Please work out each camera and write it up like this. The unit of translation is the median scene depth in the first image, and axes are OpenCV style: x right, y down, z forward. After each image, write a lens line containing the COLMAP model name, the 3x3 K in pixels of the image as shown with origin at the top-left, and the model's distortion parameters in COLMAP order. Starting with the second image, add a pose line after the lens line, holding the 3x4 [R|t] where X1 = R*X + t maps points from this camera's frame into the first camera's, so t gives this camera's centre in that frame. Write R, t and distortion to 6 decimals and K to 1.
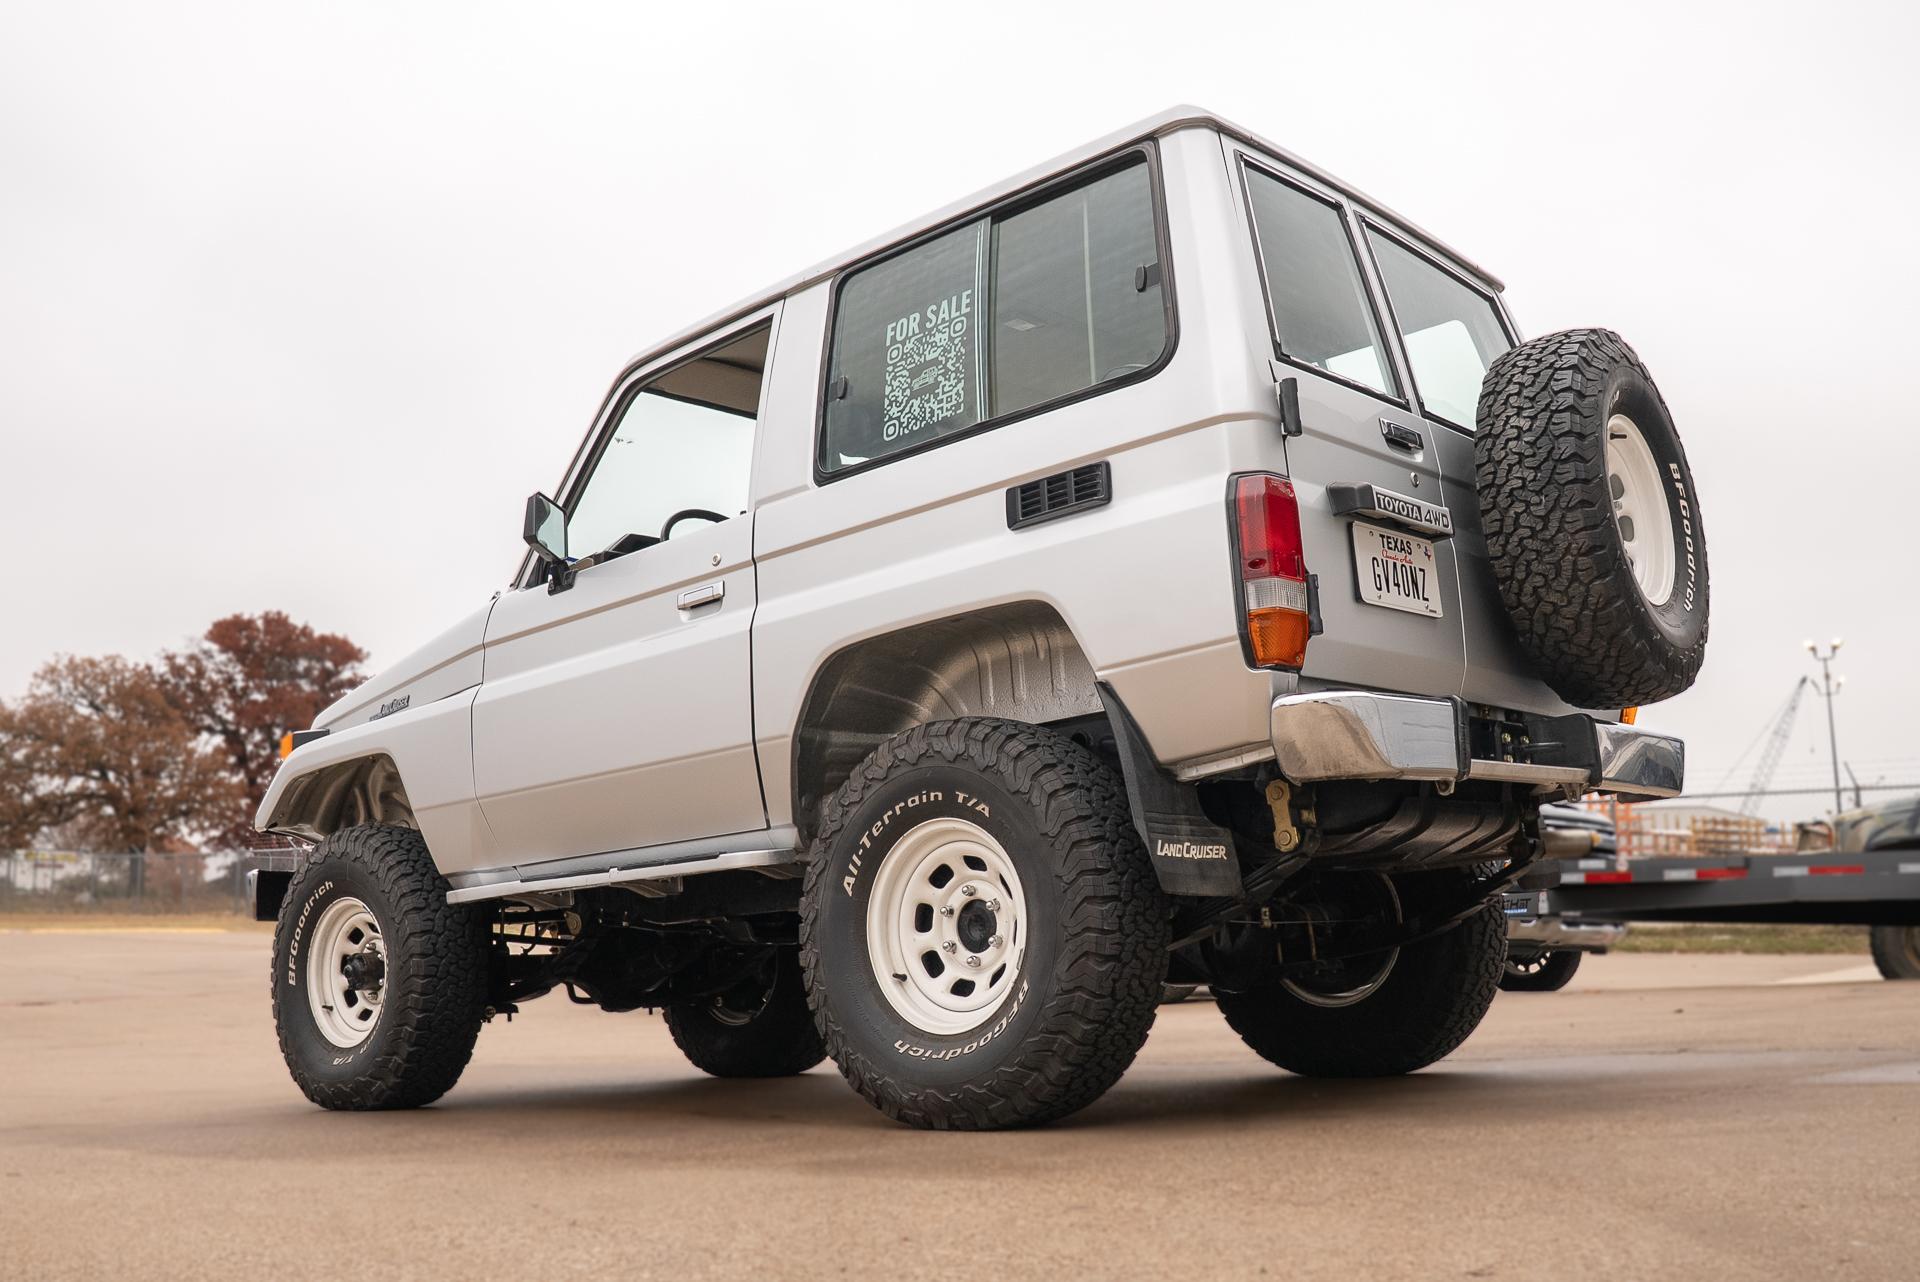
lens RADIAL K [[1902.9, 0, 942.1], [0, 1902.9, 600.9], [0, 0, 1]] dist [-0.105493, 0.000000]
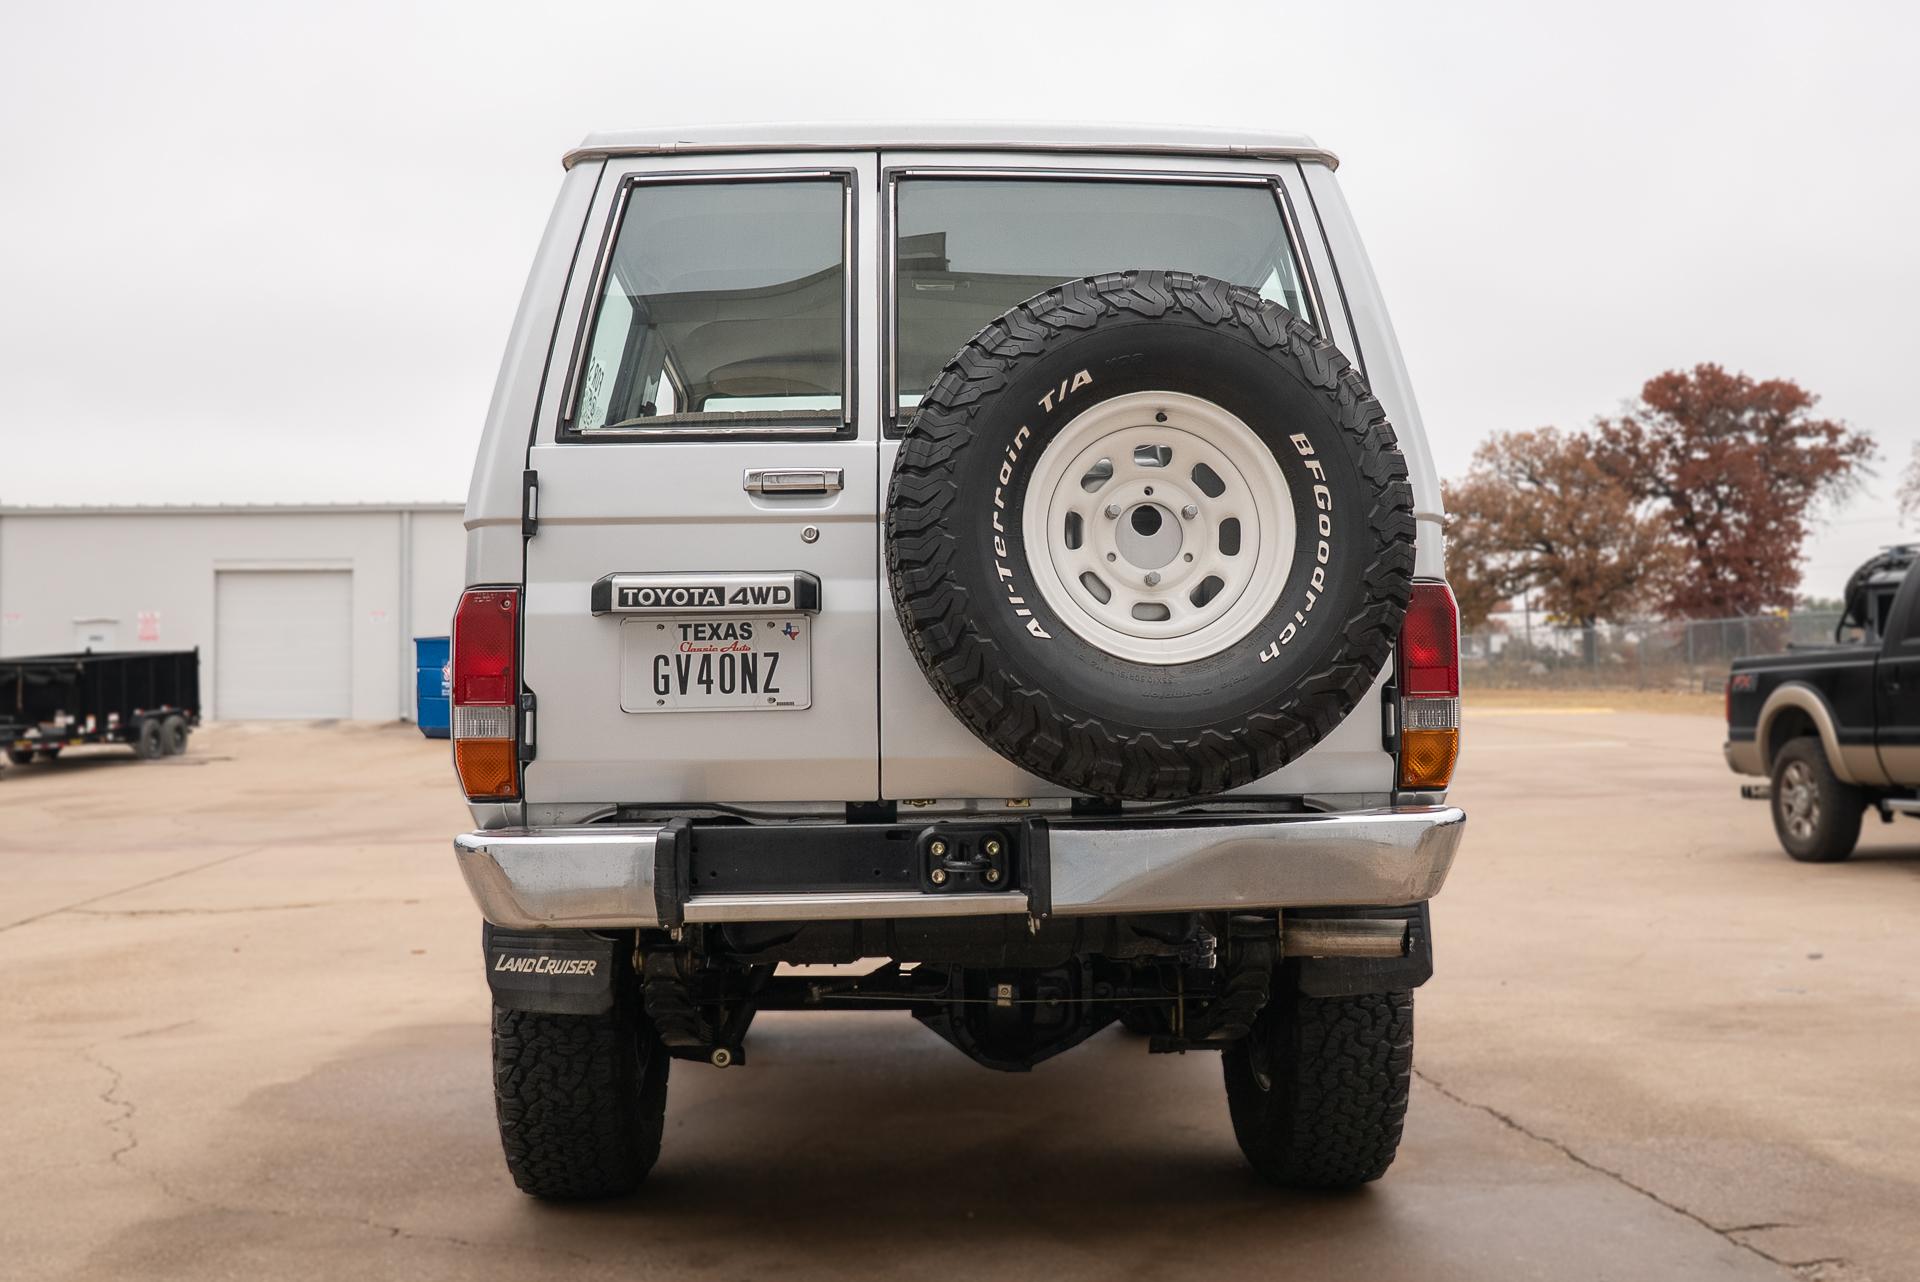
lens RADIAL K [[1969.3, 0, 955.3], [0, 1969.3, 665.7], [0, 0, 1]] dist [-0.062252, 0.000000]
pose [[0.701970, -0.007818, -0.712164, 0.837841], [0.129510, 0.984670, 0.116846, -0.092450], [0.700332, -0.174254, 0.692221, 0.402968]]
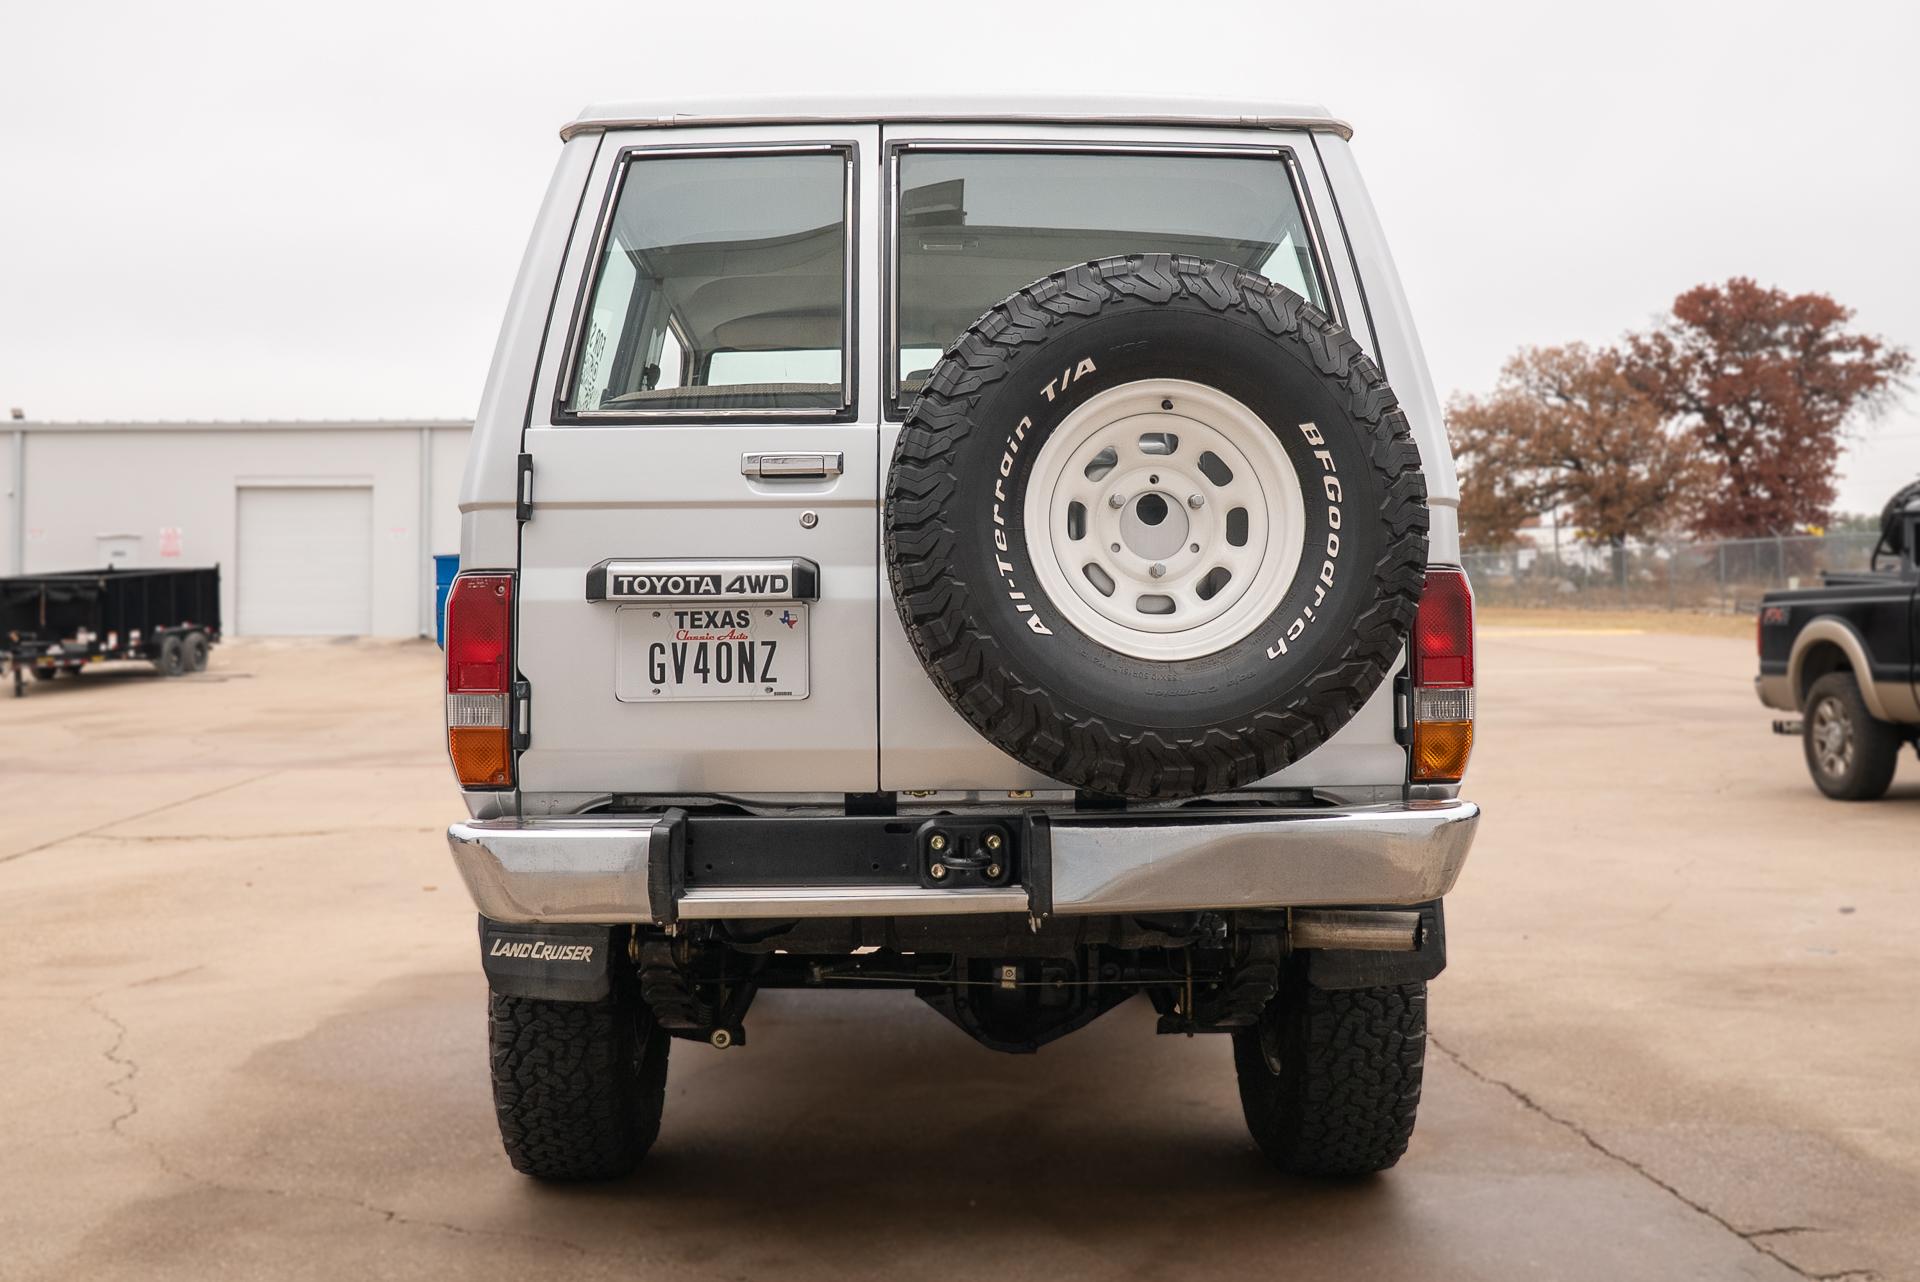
lens RADIAL K [[1977.5, 0, 922.2], [0, 1977.5, 577.1], [0, 0, 1]] dist [-0.056789, 0.000000]
pose [[0.681977, -0.006042, -0.731349, 0.834520], [0.130132, 0.985012, 0.113209, -0.119840], [0.719704, -0.172377, 0.672542, 0.422891]]
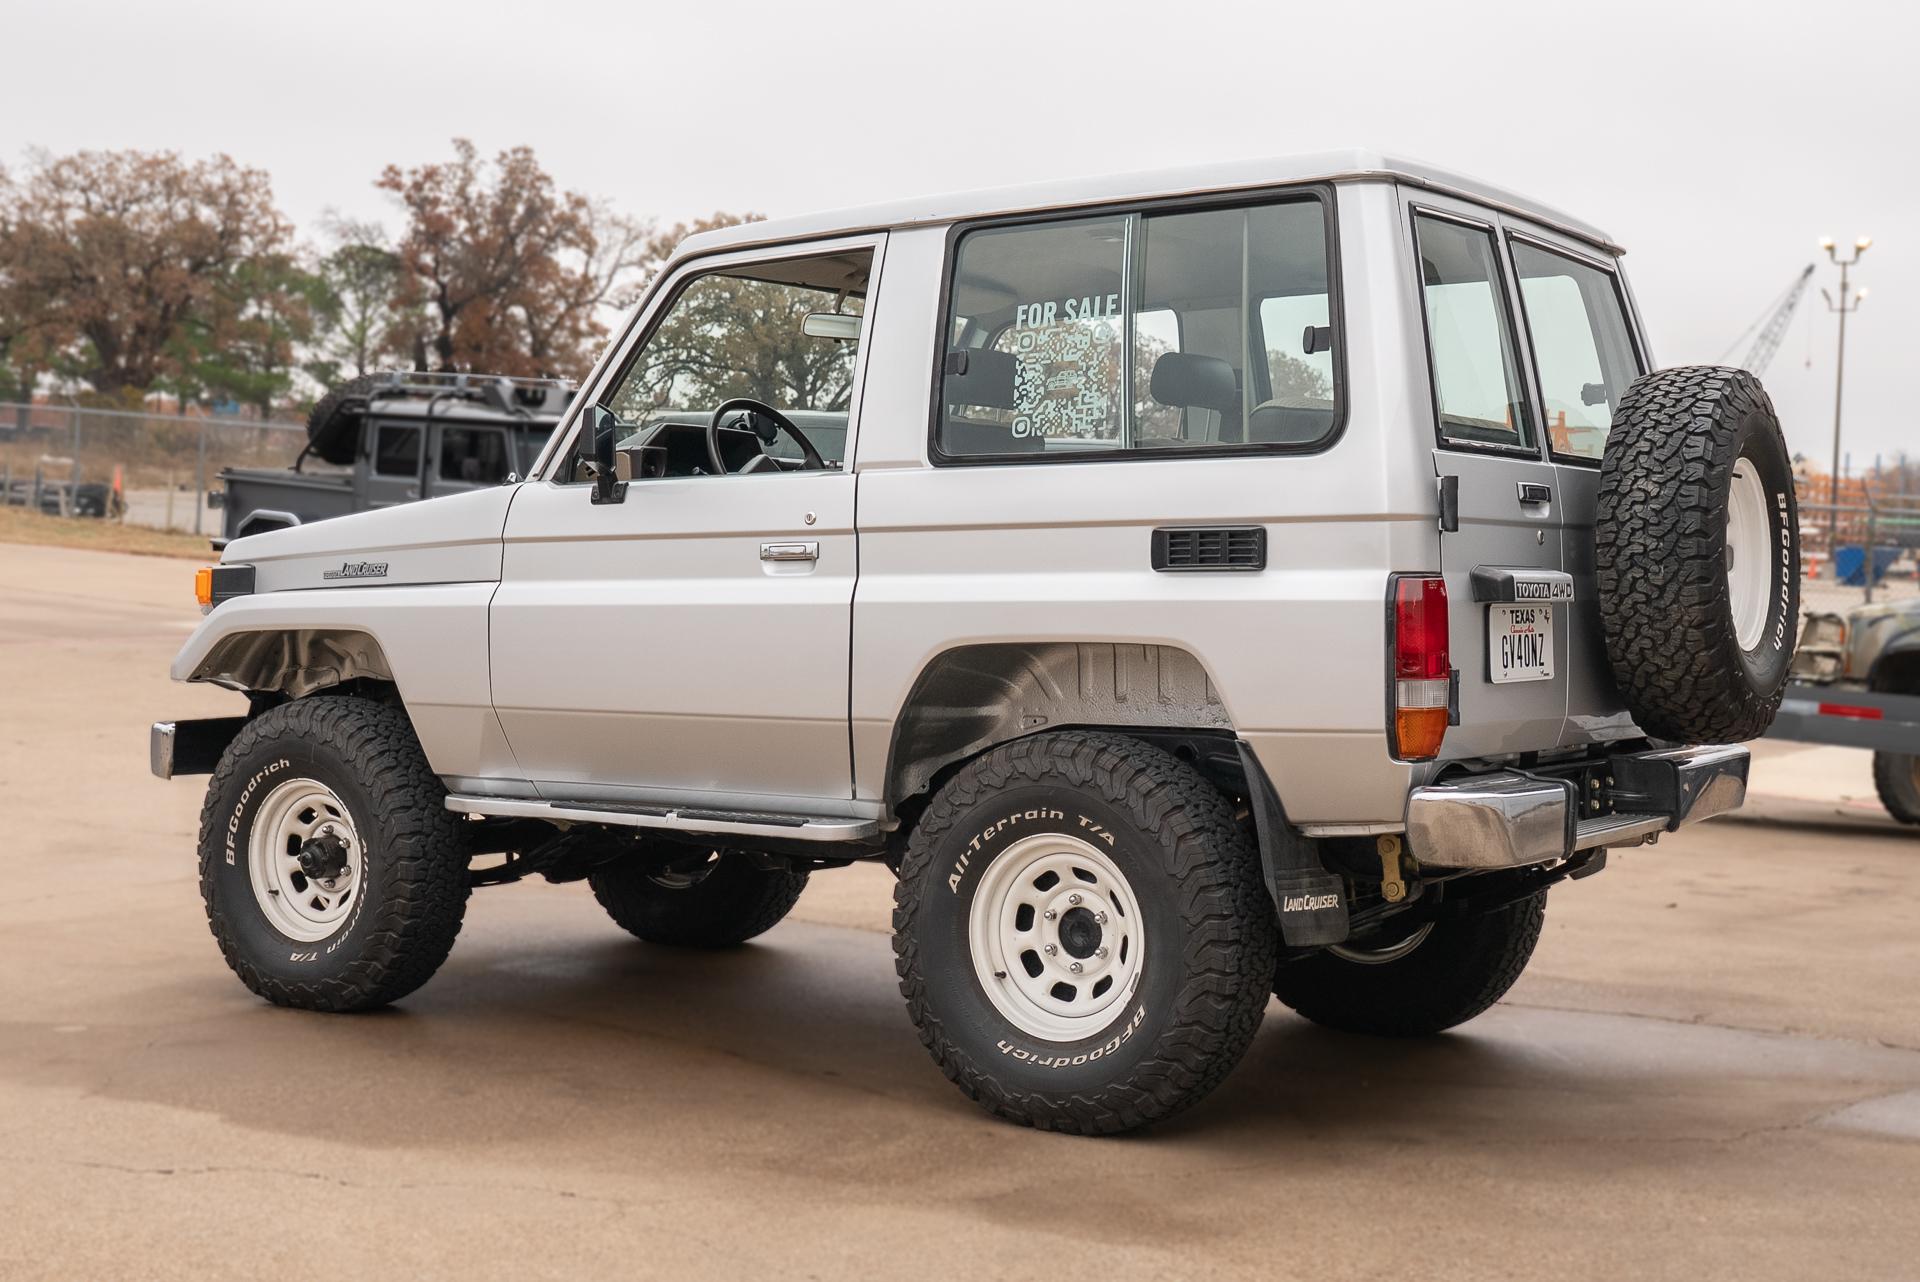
lens RADIAL K [[2626.0, 0, 940.7], [0, 2626.0, 560.7], [0, 0, 1]] dist [0.003418, 0.000000]
pose [[0.990190, 0.060519, 0.125943, -0.231460], [-0.083311, 0.979310, 0.184423, -0.265164], [-0.112176, -0.193106, 0.974744, -0.327193]]
